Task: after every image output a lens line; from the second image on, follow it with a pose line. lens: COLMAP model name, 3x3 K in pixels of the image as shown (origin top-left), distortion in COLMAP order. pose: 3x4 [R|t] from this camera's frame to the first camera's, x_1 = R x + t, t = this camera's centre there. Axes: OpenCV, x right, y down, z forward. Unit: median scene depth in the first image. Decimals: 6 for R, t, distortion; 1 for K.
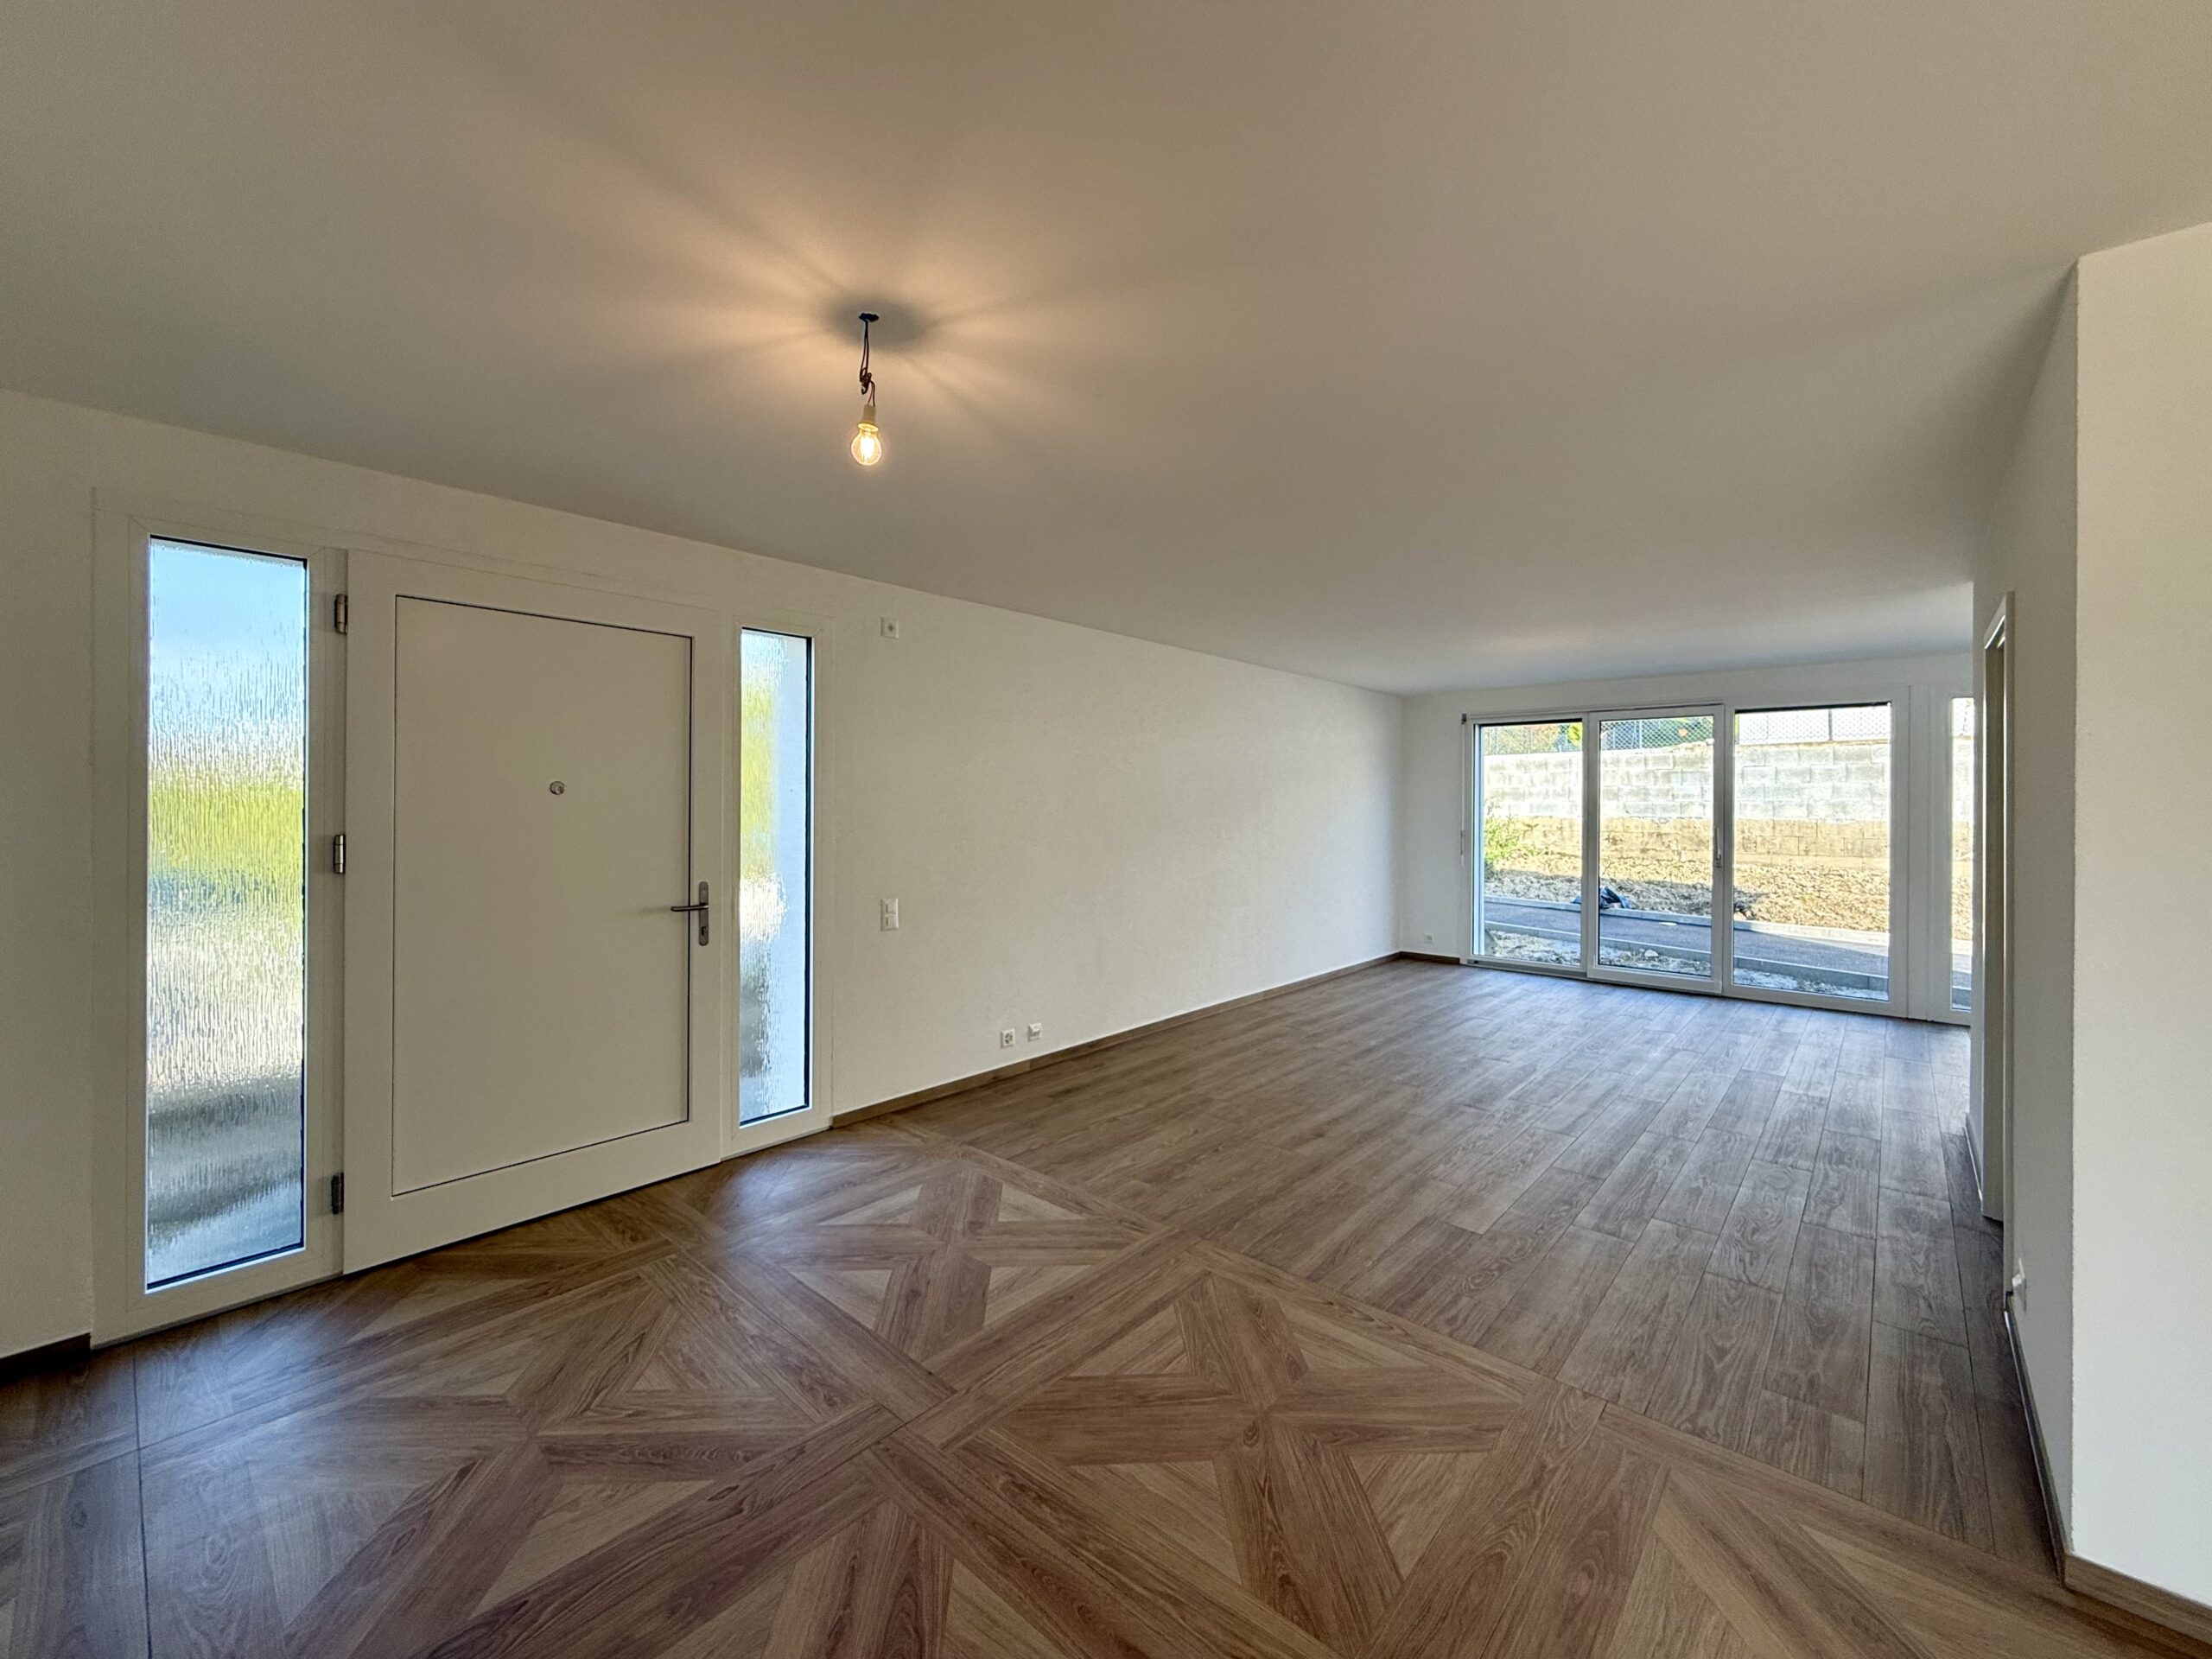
lens RADIAL K [[887.6, 0, 1116.2], [0, 887.6, 812.7], [0, 0, 1]] dist [-0.000129, -0.000100]
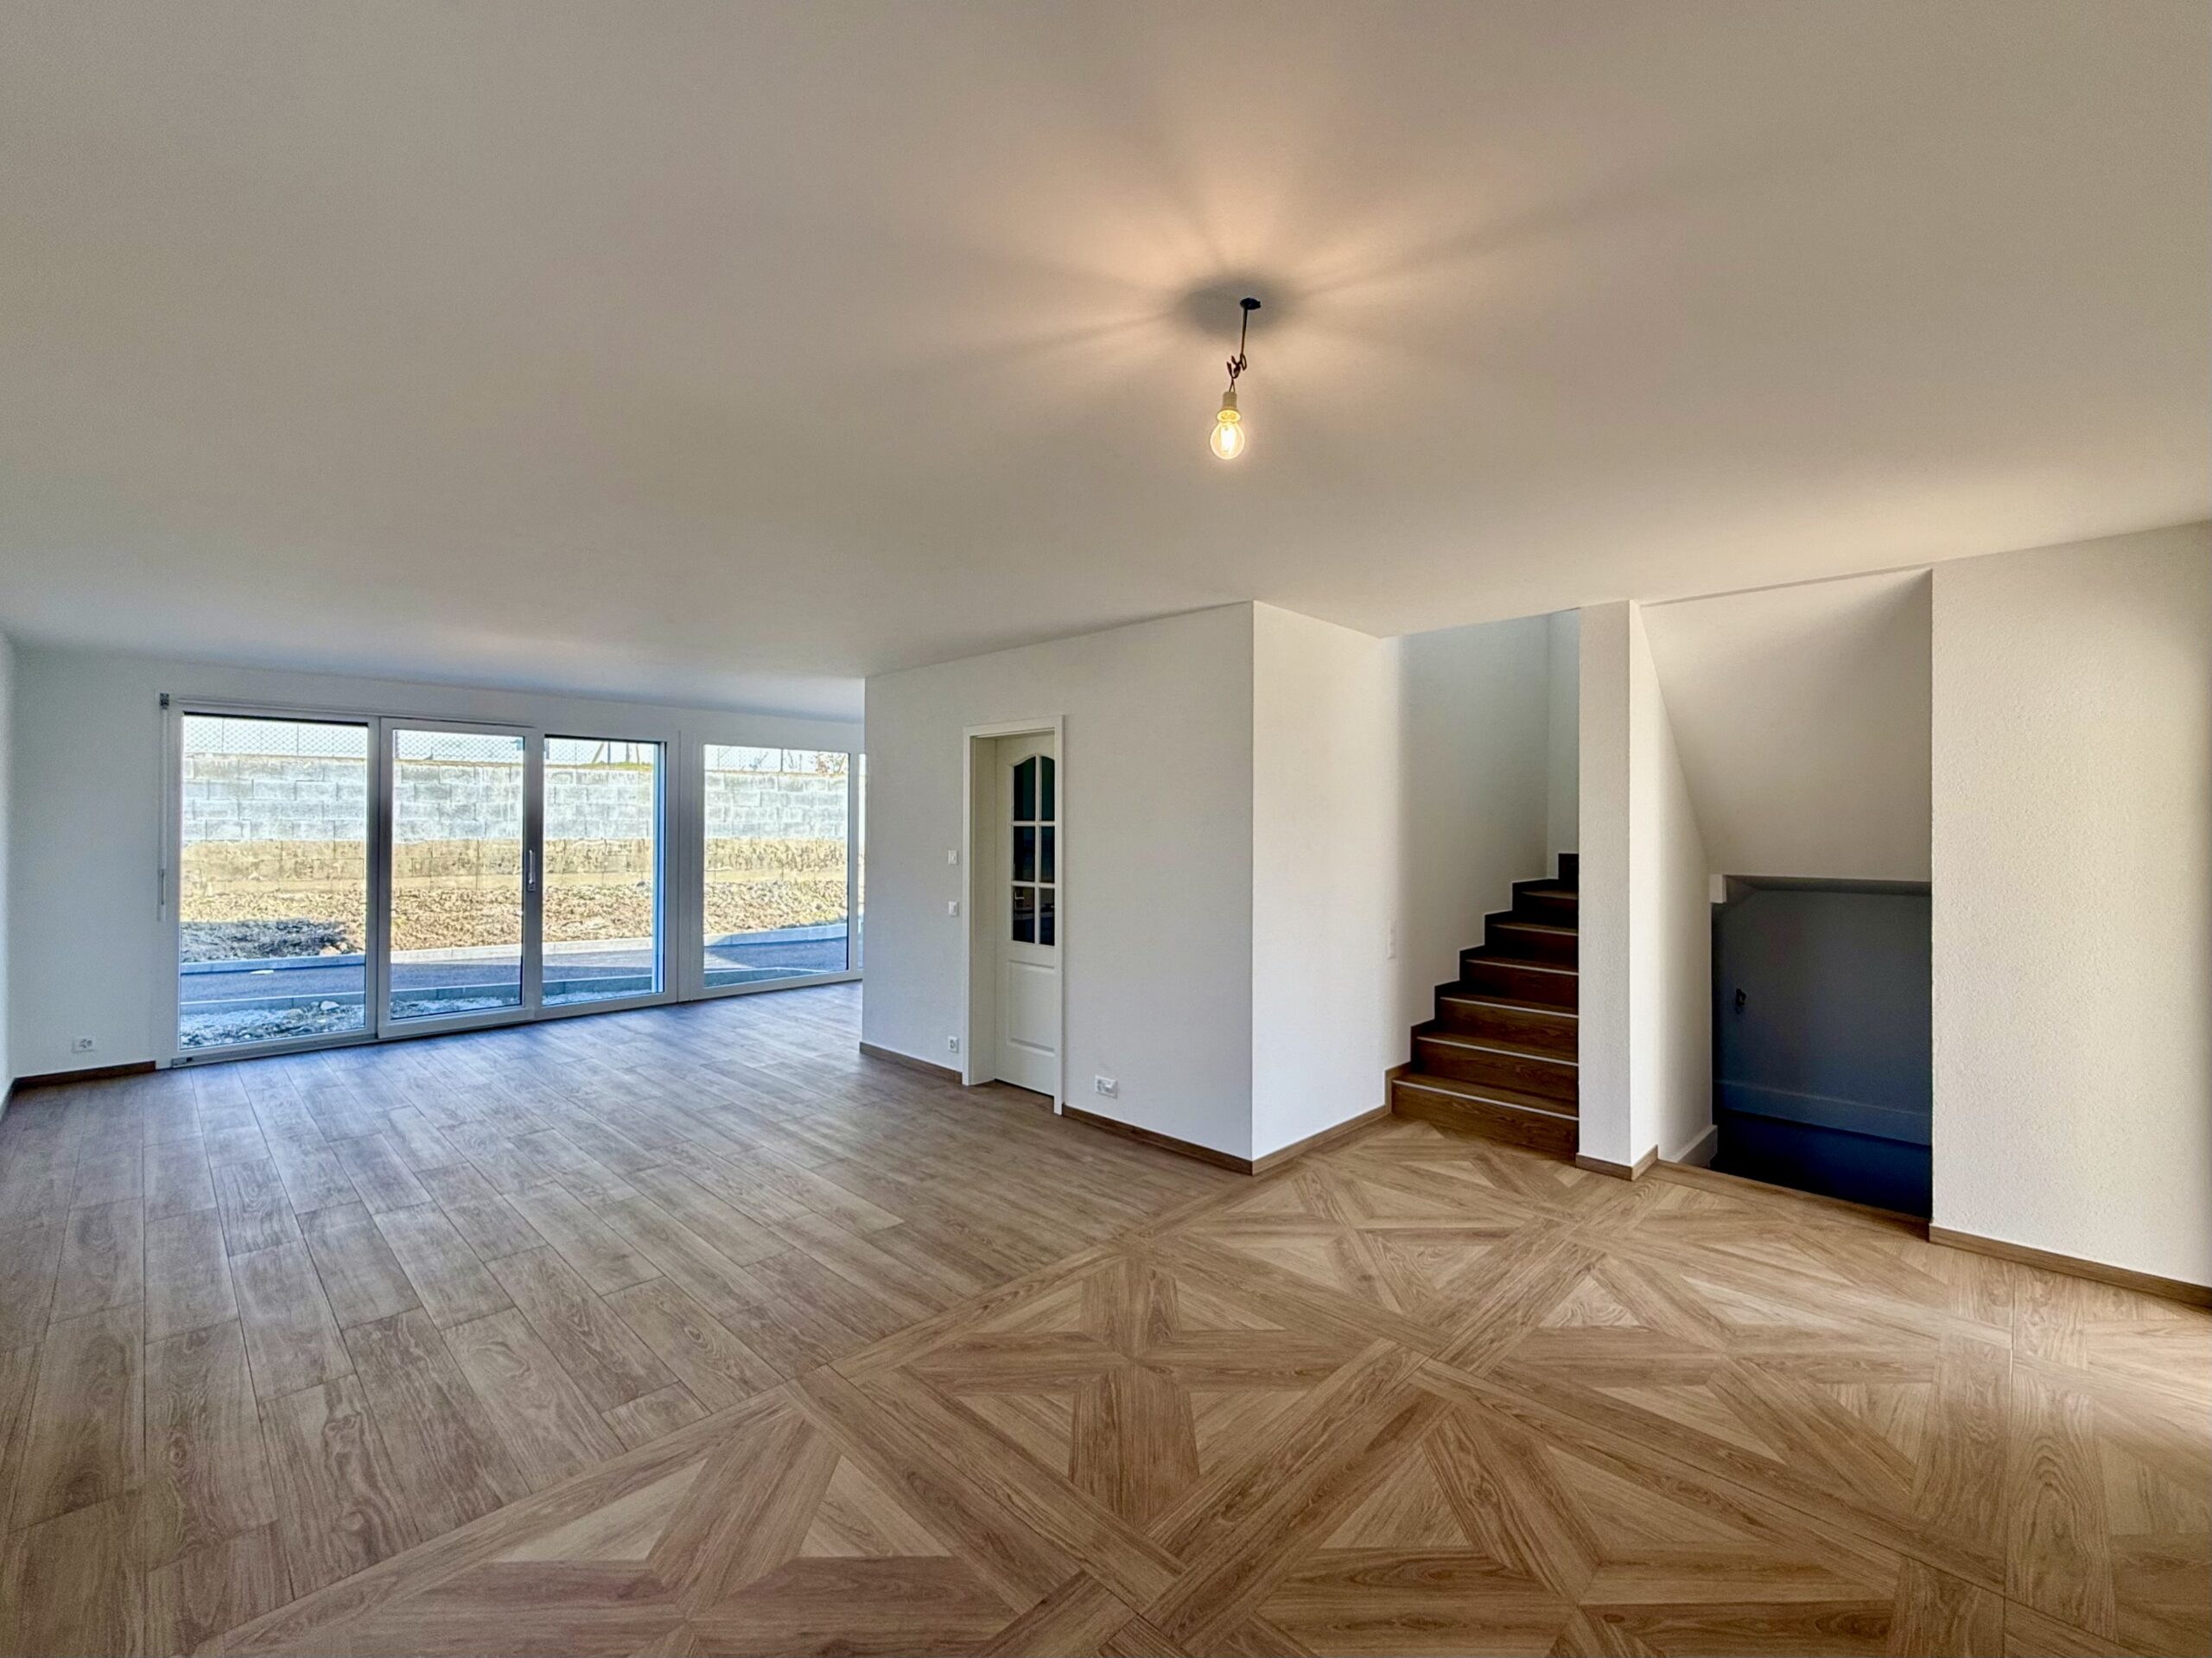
lens RADIAL K [[946.6, 0, 1116.1], [0, 946.6, 823.4], [0, 0, 1]] dist [-0.001957, 0.000130]
pose [[0.044610, -0.000916, 0.999004, -0.615175], [0.006056, 0.999981, 0.000647, -0.019872], [-0.998986, 0.006021, 0.044615, 0.546567]]
